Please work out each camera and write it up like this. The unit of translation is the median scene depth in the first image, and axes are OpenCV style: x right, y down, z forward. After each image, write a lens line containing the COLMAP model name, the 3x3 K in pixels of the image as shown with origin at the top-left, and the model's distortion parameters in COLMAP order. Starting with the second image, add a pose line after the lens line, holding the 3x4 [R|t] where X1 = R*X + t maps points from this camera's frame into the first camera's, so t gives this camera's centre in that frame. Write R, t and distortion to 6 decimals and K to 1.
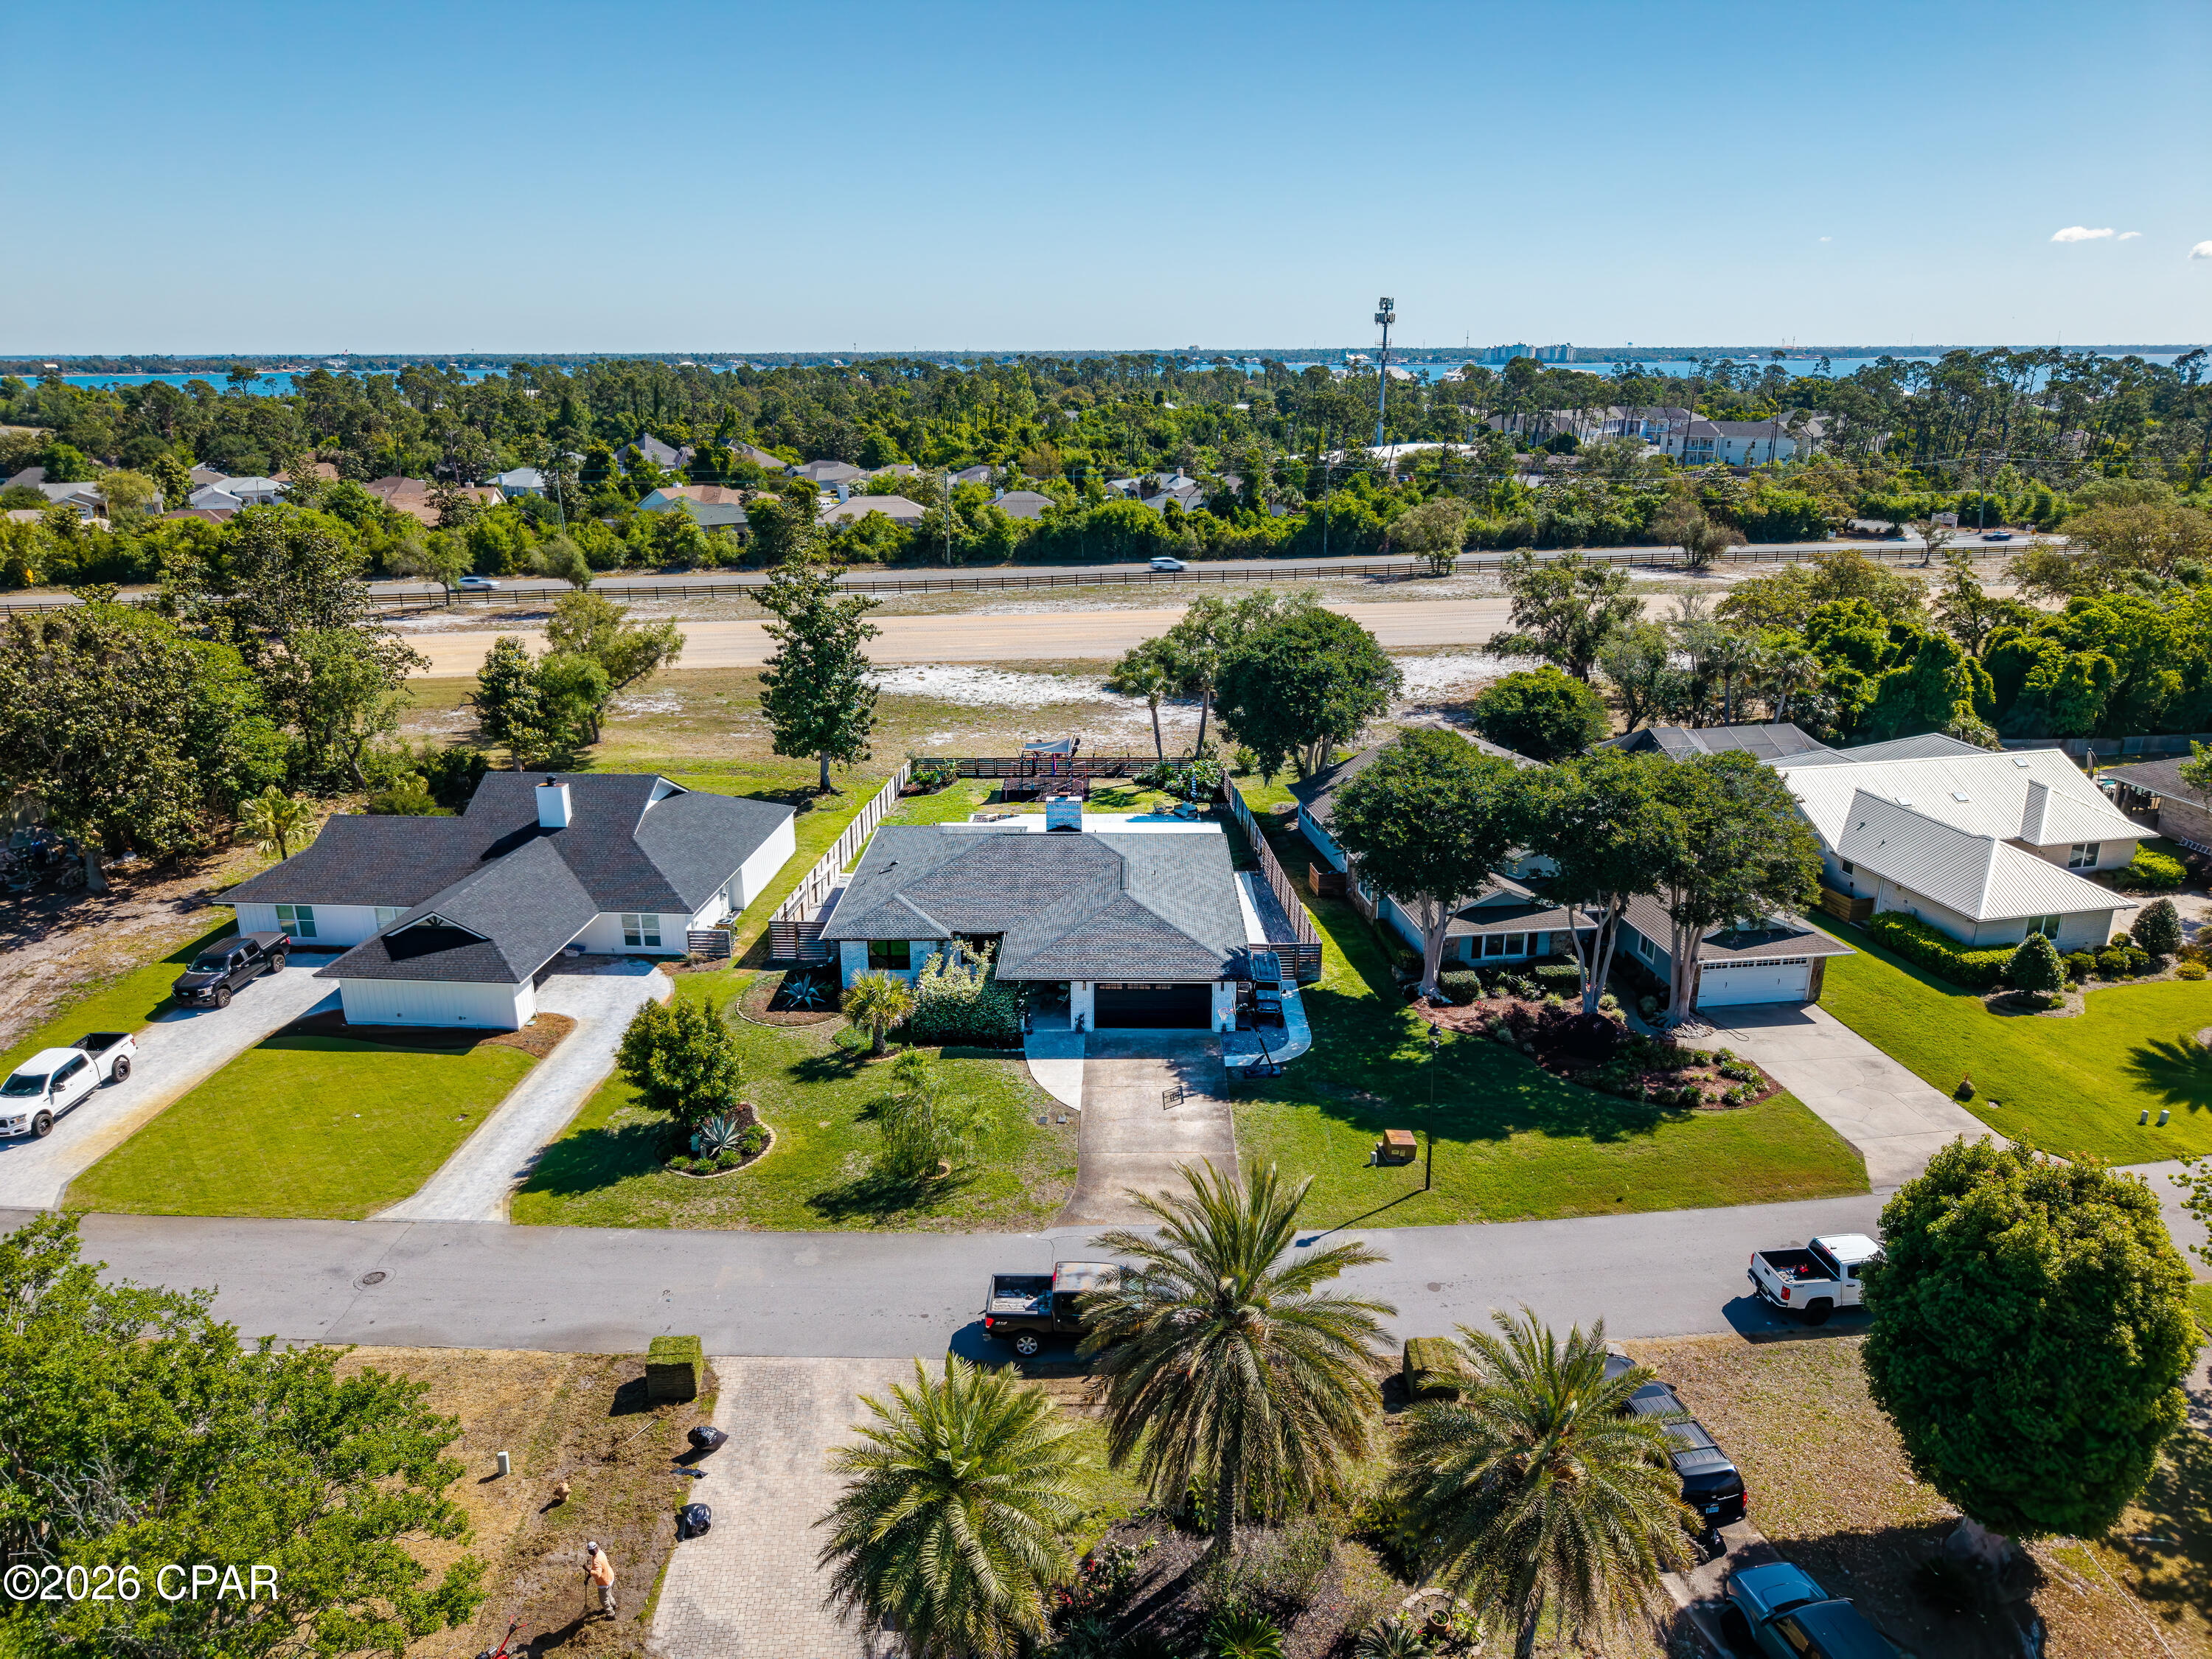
lens RADIAL K [[1483.0, 0, 1112.6], [0, 1483.0, 831.6], [0, 0, 1]] dist [0.013186, -0.011491]
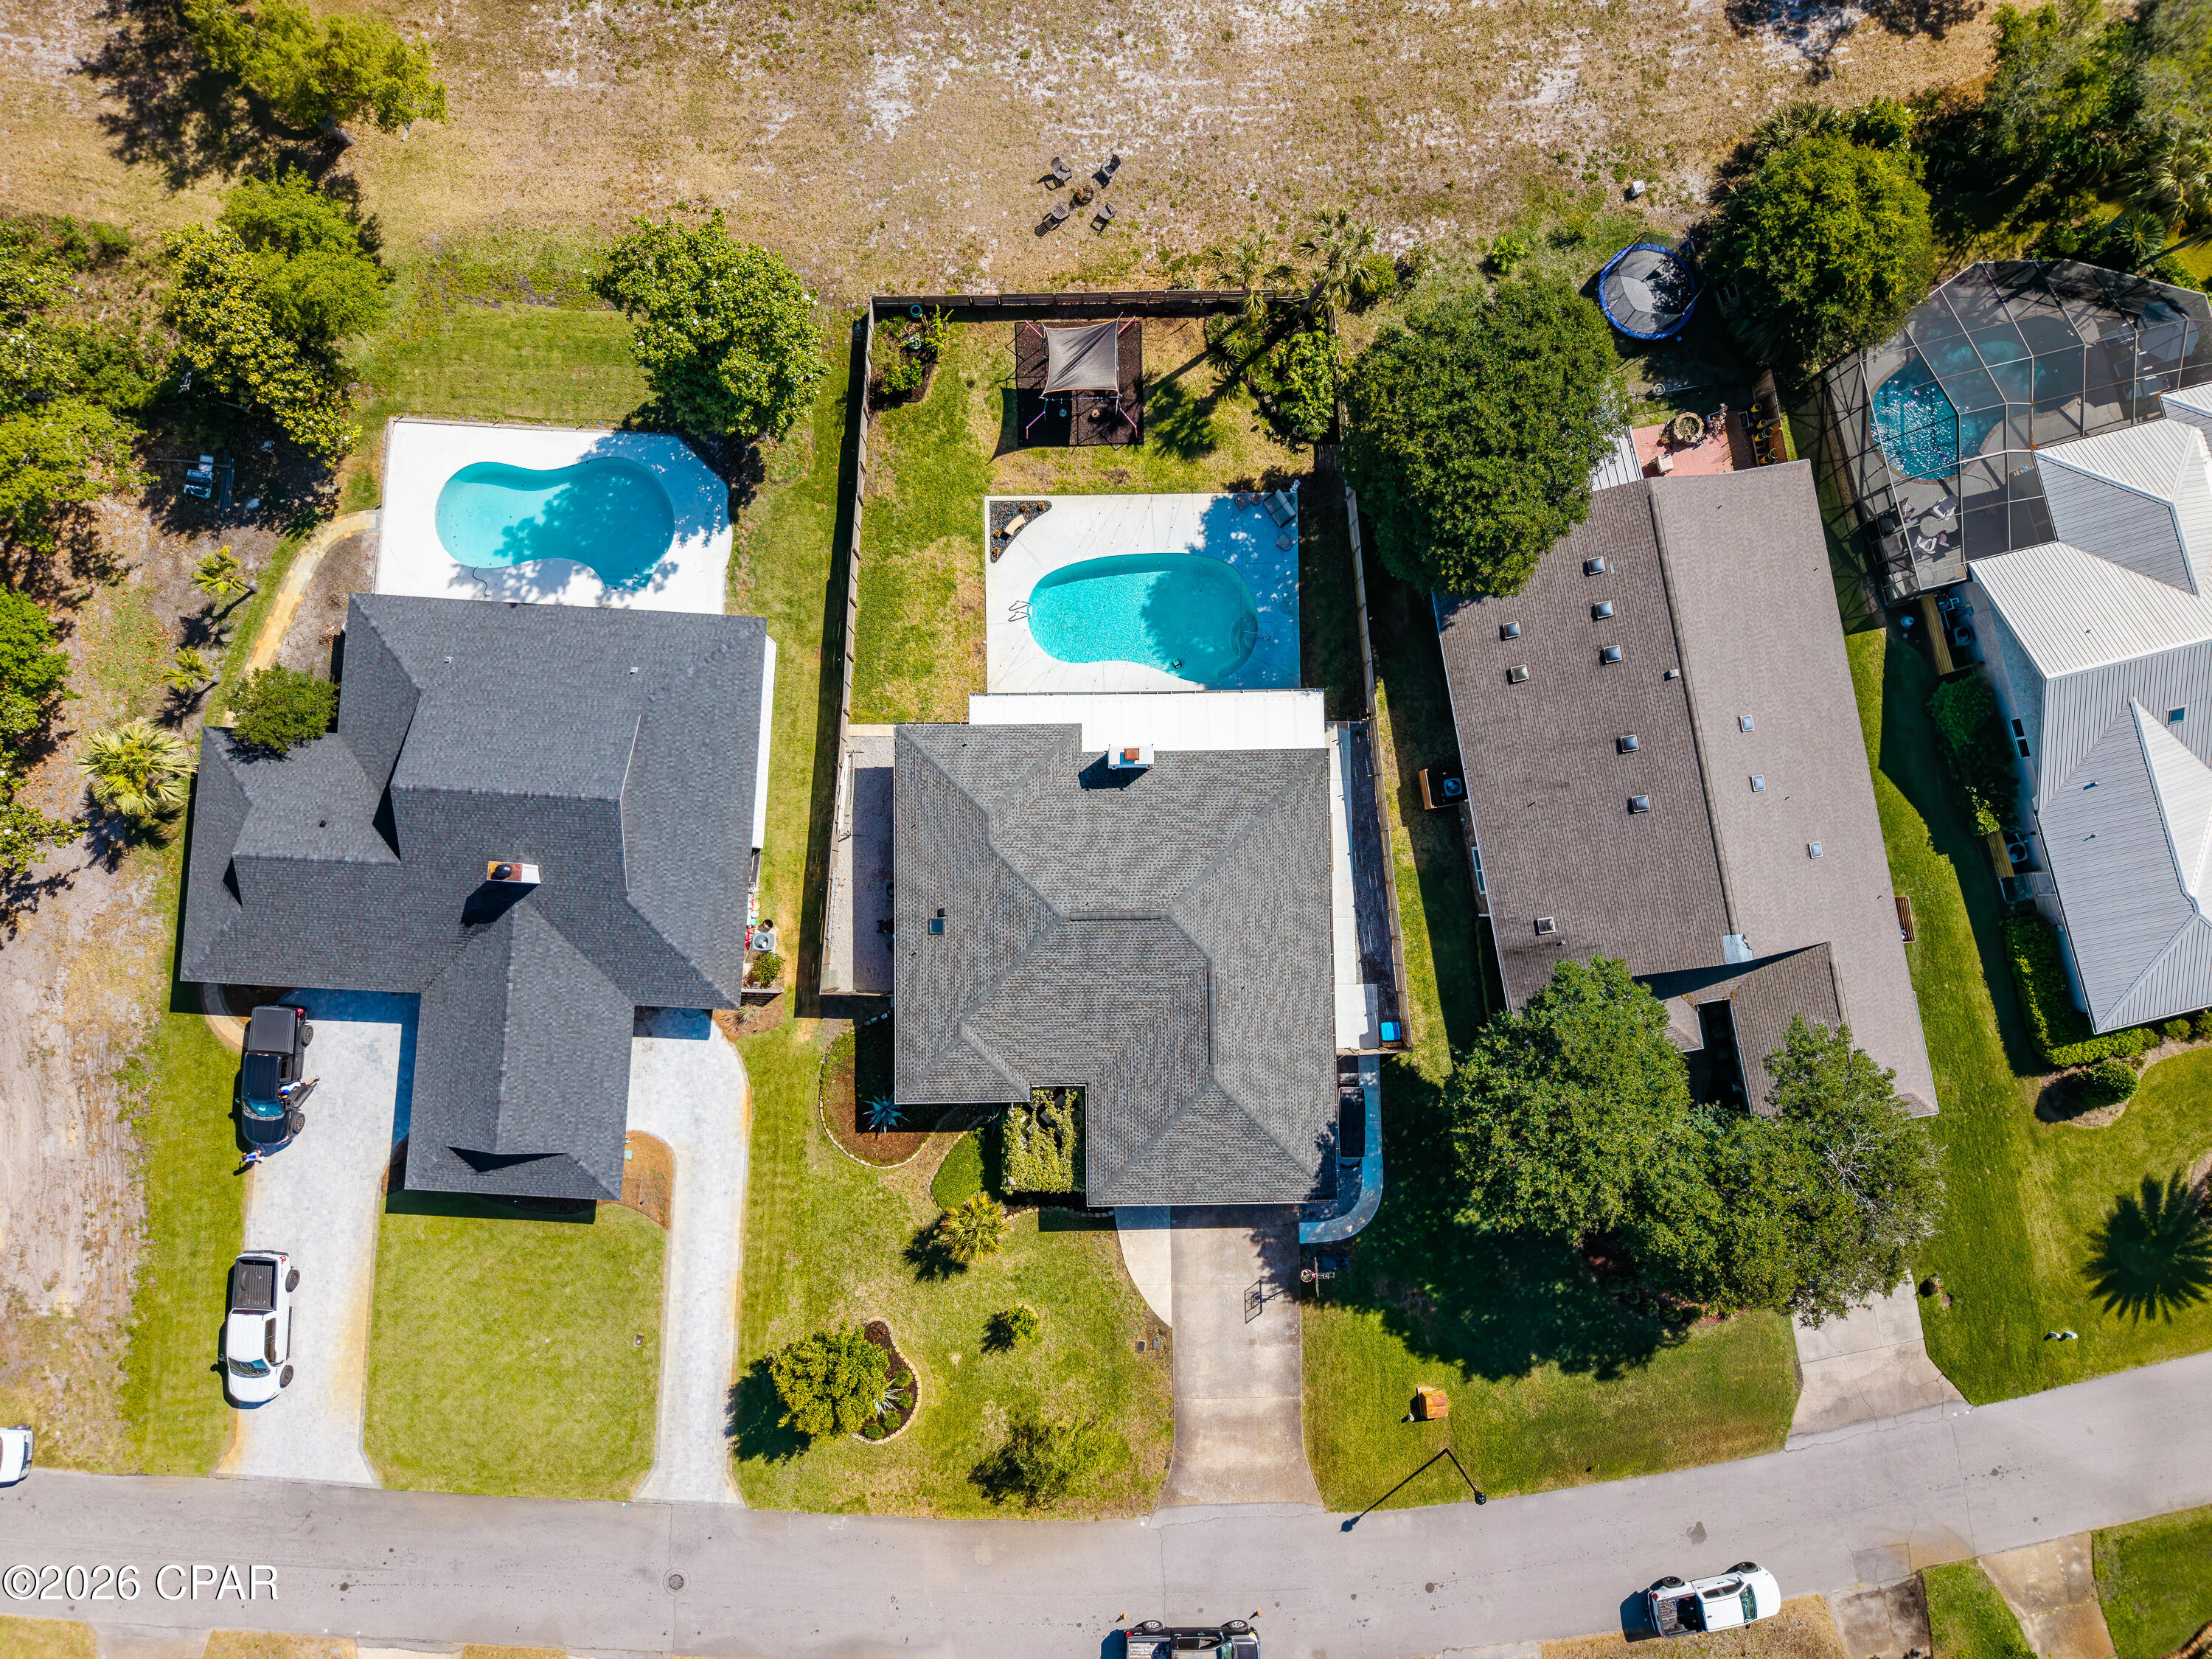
lens RADIAL K [[1483.0, 0, 1107.5], [0, 1483.0, 831.4], [0, 0, 1]] dist [0.013186, -0.011491]
pose [[0.999455, -0.020242, 0.026089, -0.080696], [-0.017103, 0.358499, 0.933374, -0.882850], [-0.028246, -0.933311, 0.357957, 0.804266]]
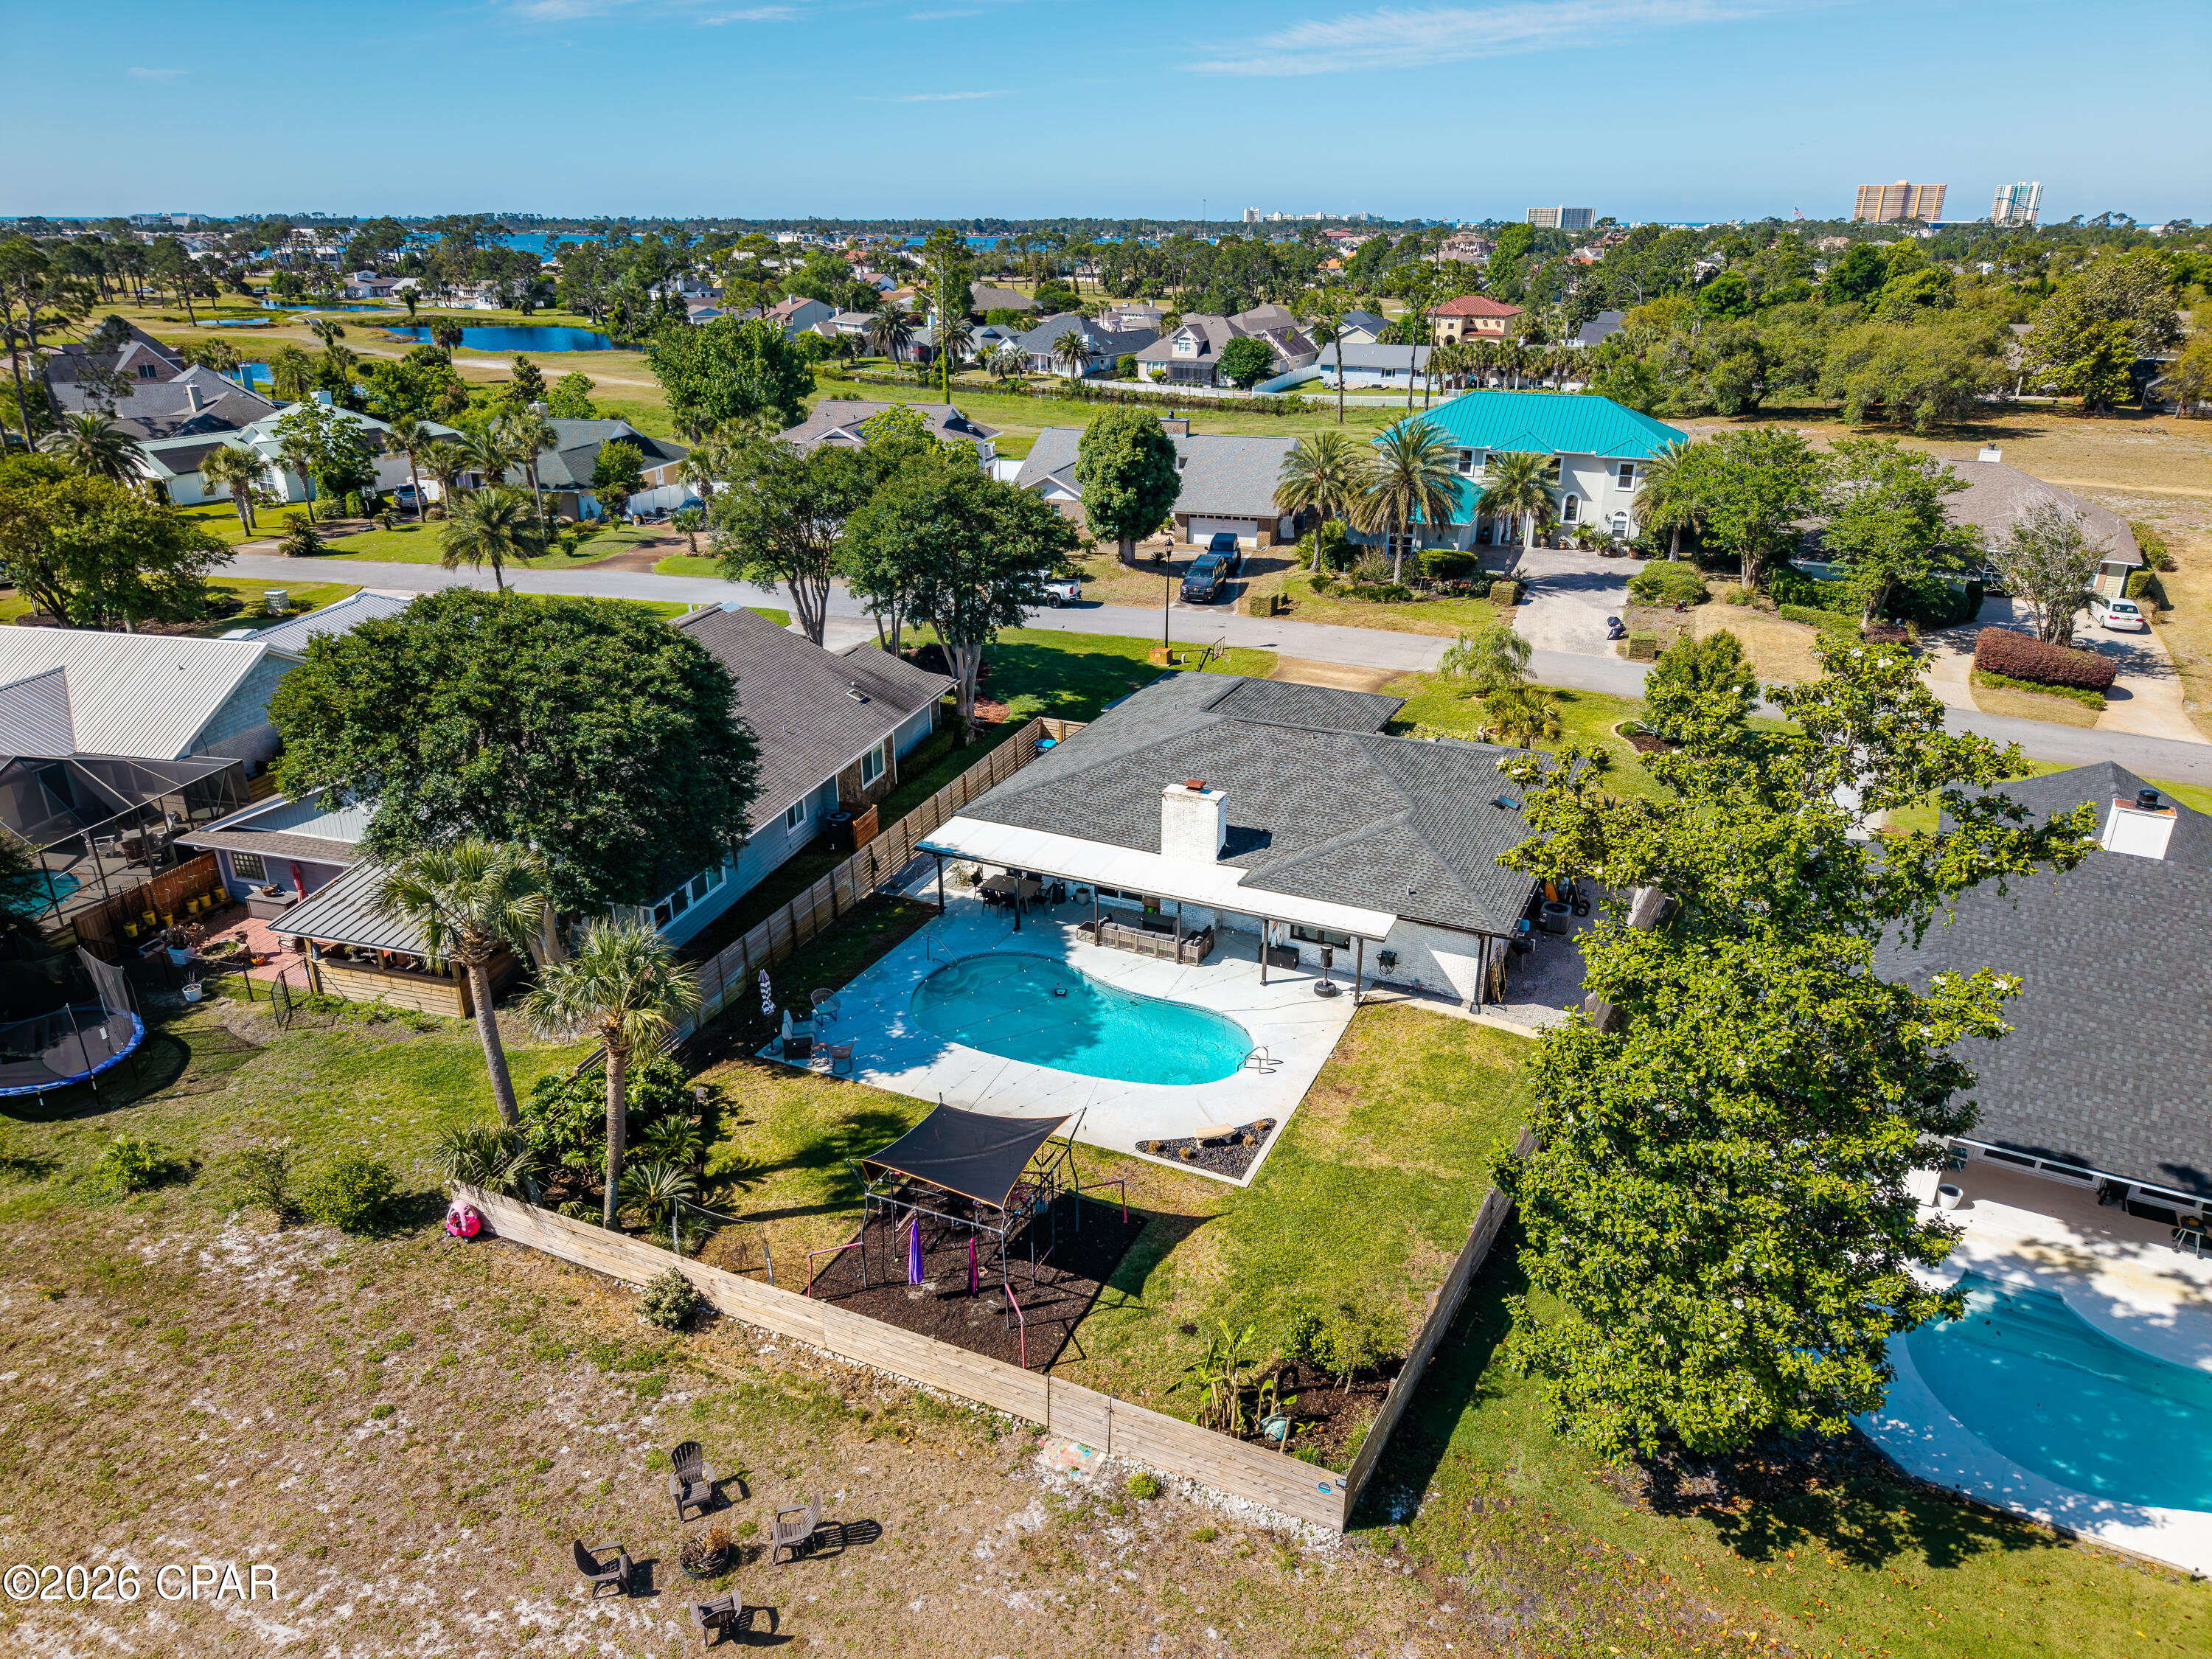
lens RADIAL K [[1483.0, 0, 1104.8], [0, 1483.0, 823.8], [0, 0, 1]] dist [0.013186, -0.011491]
pose [[-0.909675, -0.155151, 0.385251, -0.272155], [0.128231, 0.777359, 0.615849, -0.448835], [-0.395028, 0.609624, -0.687249, 1.692861]]
